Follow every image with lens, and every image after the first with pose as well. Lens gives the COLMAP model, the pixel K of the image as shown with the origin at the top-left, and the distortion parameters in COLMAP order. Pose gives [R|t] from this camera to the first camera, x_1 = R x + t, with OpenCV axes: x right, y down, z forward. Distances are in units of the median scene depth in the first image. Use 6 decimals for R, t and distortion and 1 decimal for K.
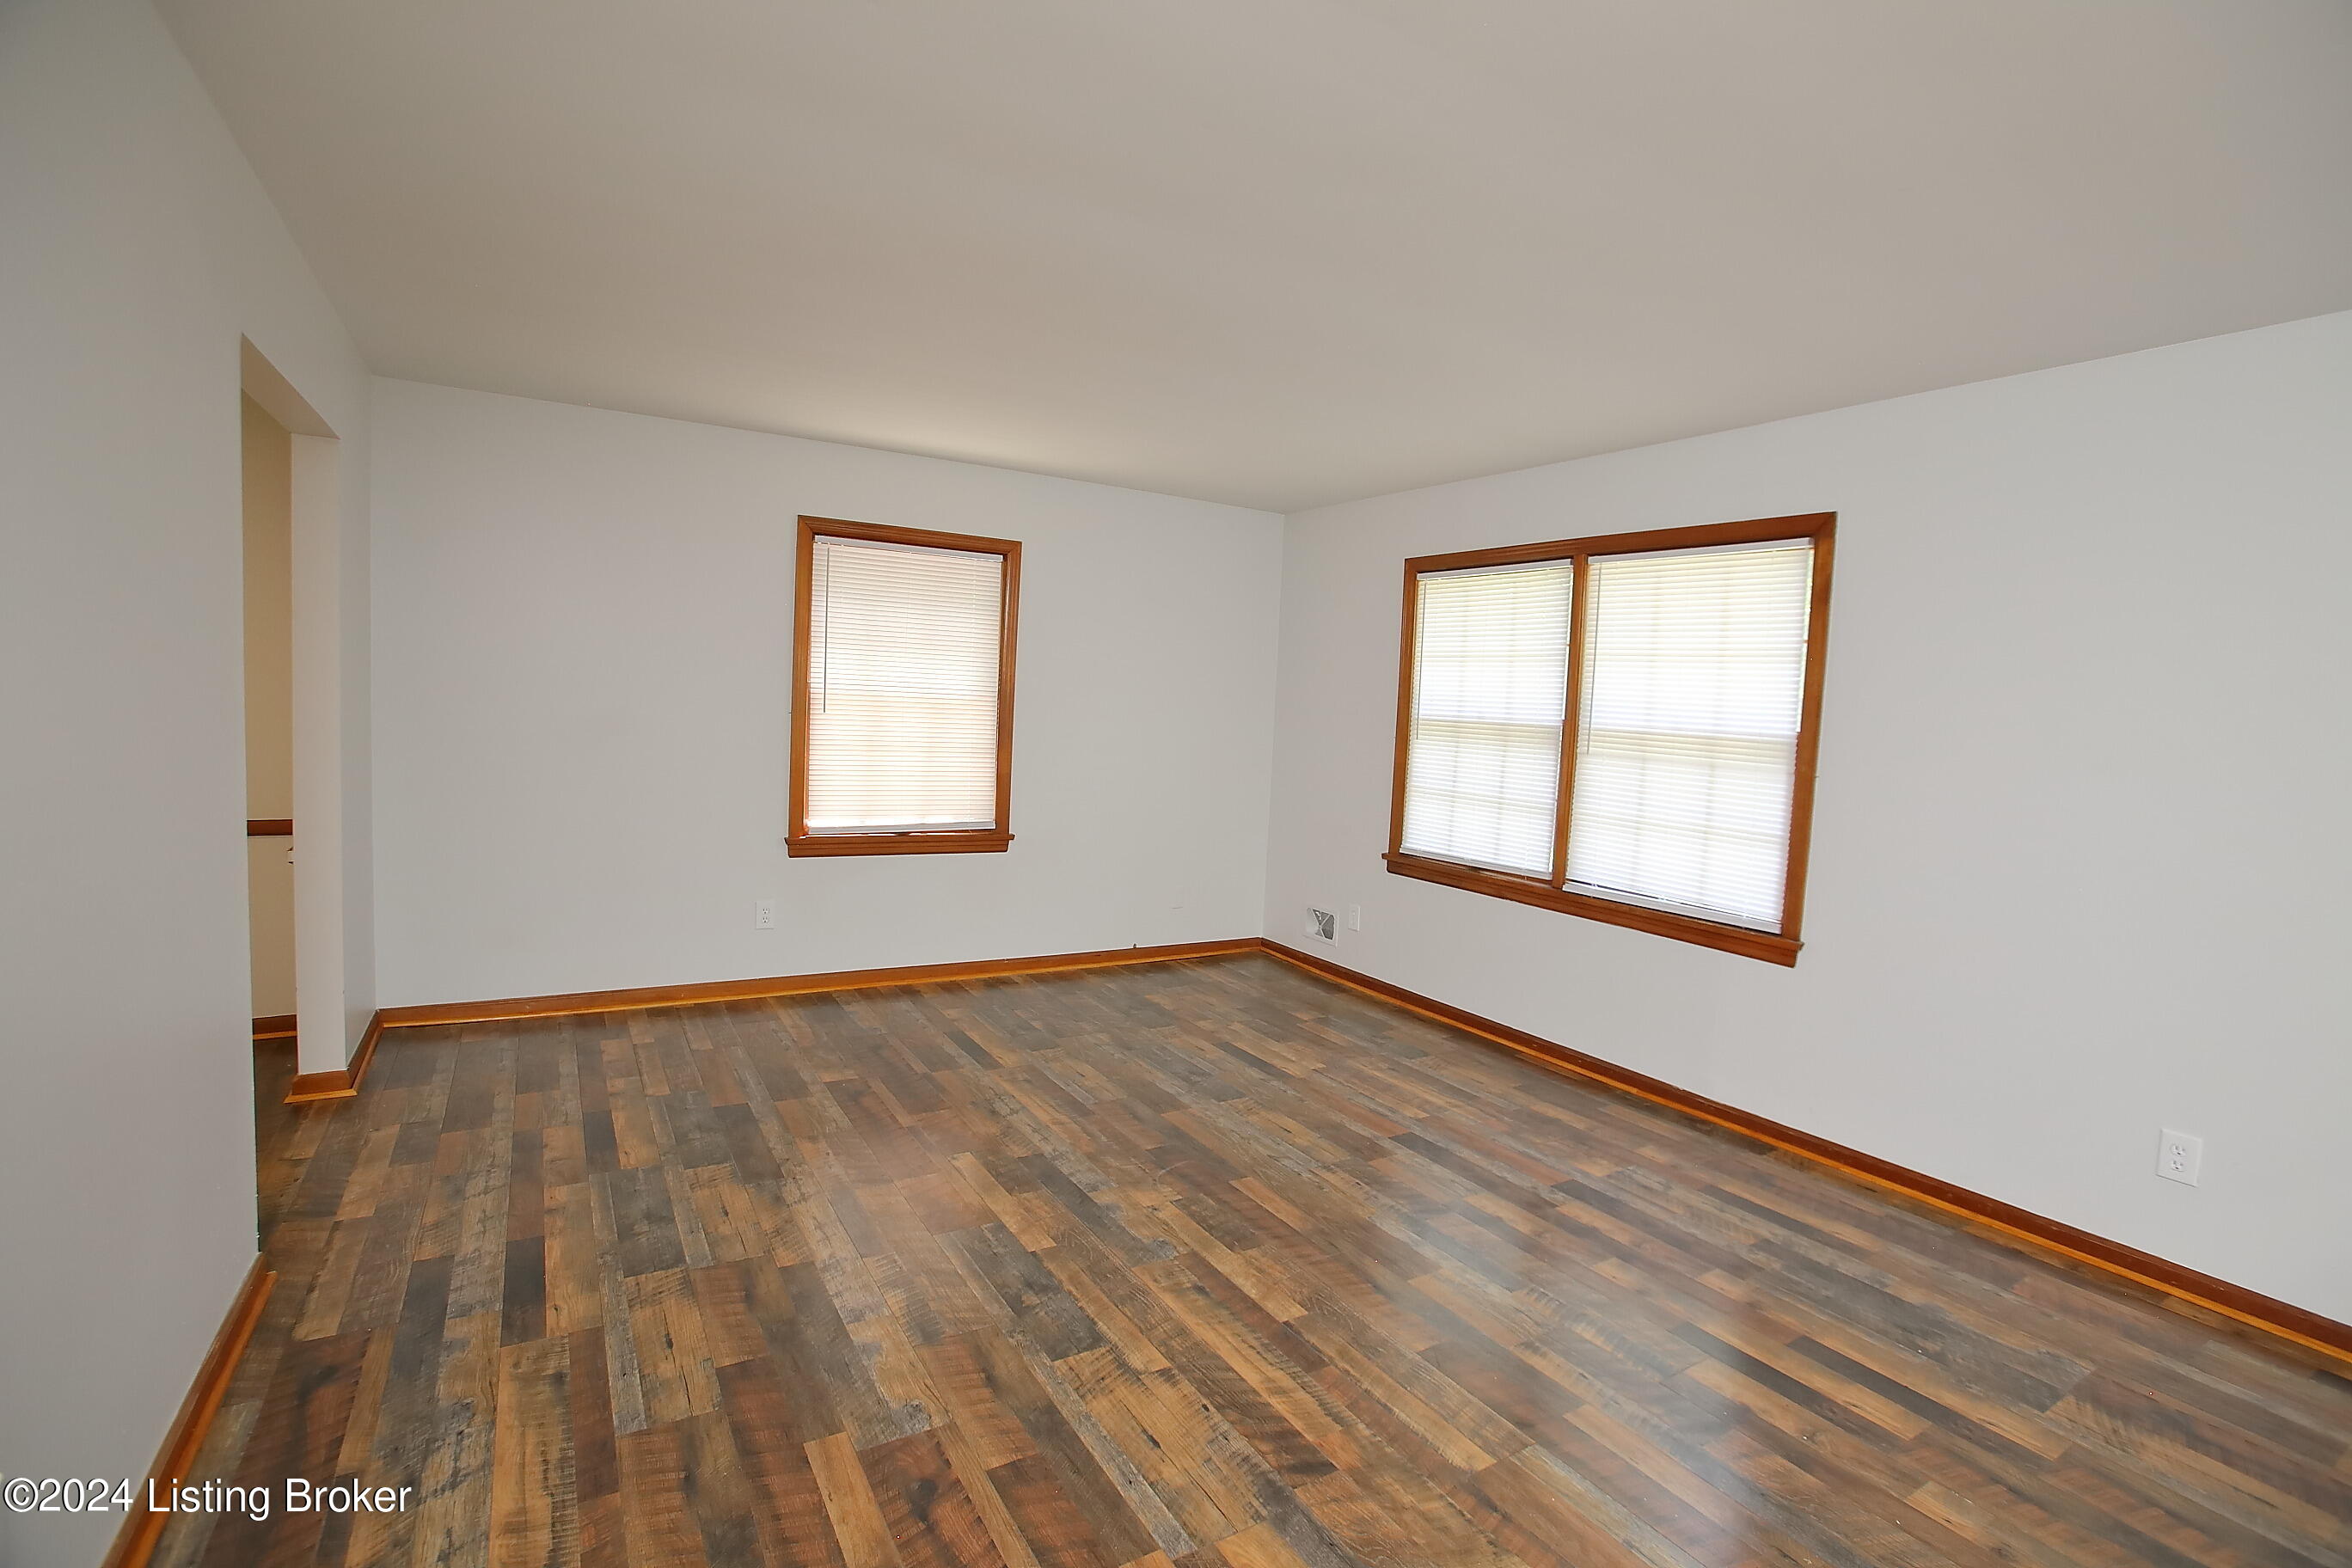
lens RADIAL K [[1065.6, 0, 1190.0], [0, 1065.6, 772.7], [0, 0, 1]] dist [-0.062315, 0.015205]
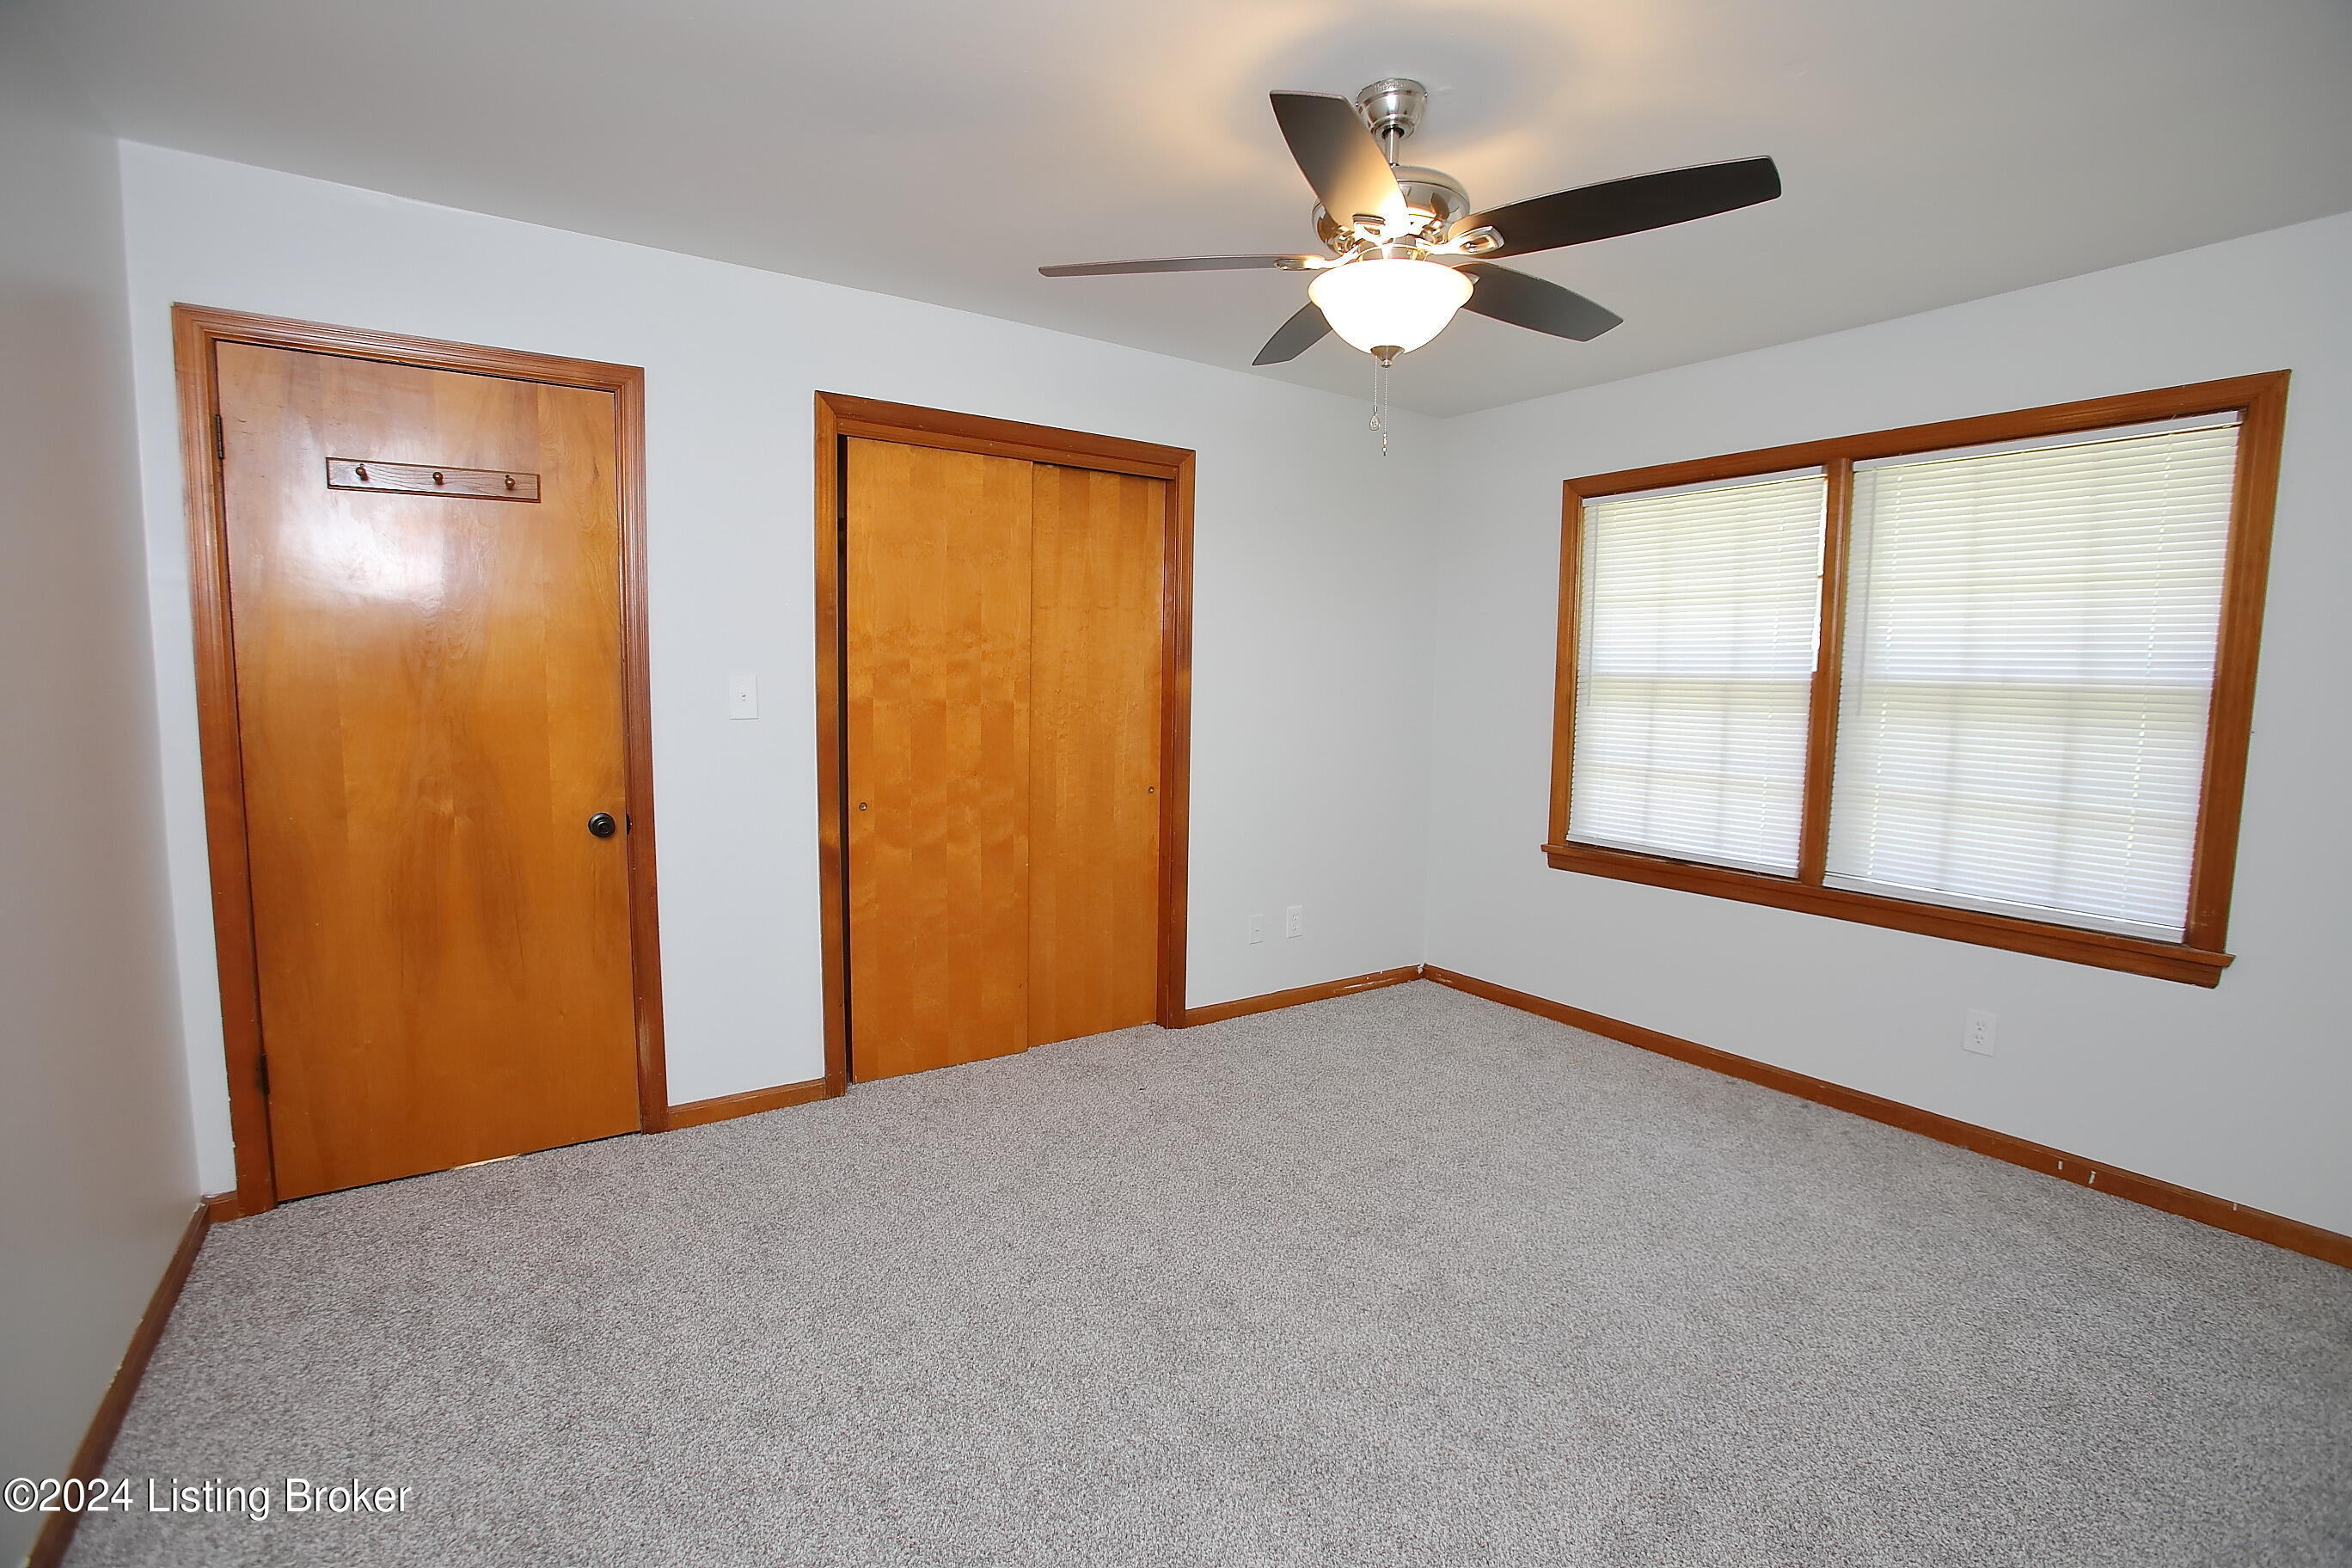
lens RADIAL K [[1065.6, 0, 1170.2], [0, 1065.6, 782.1], [0, 0, 1]] dist [-0.062315, 0.015205]
pose [[0.998307, -0.049181, 0.031061, -0.192148], [0.047828, 0.997934, 0.042908, -0.030619], [-0.033107, -0.041350, 0.998596, 0.295827]]
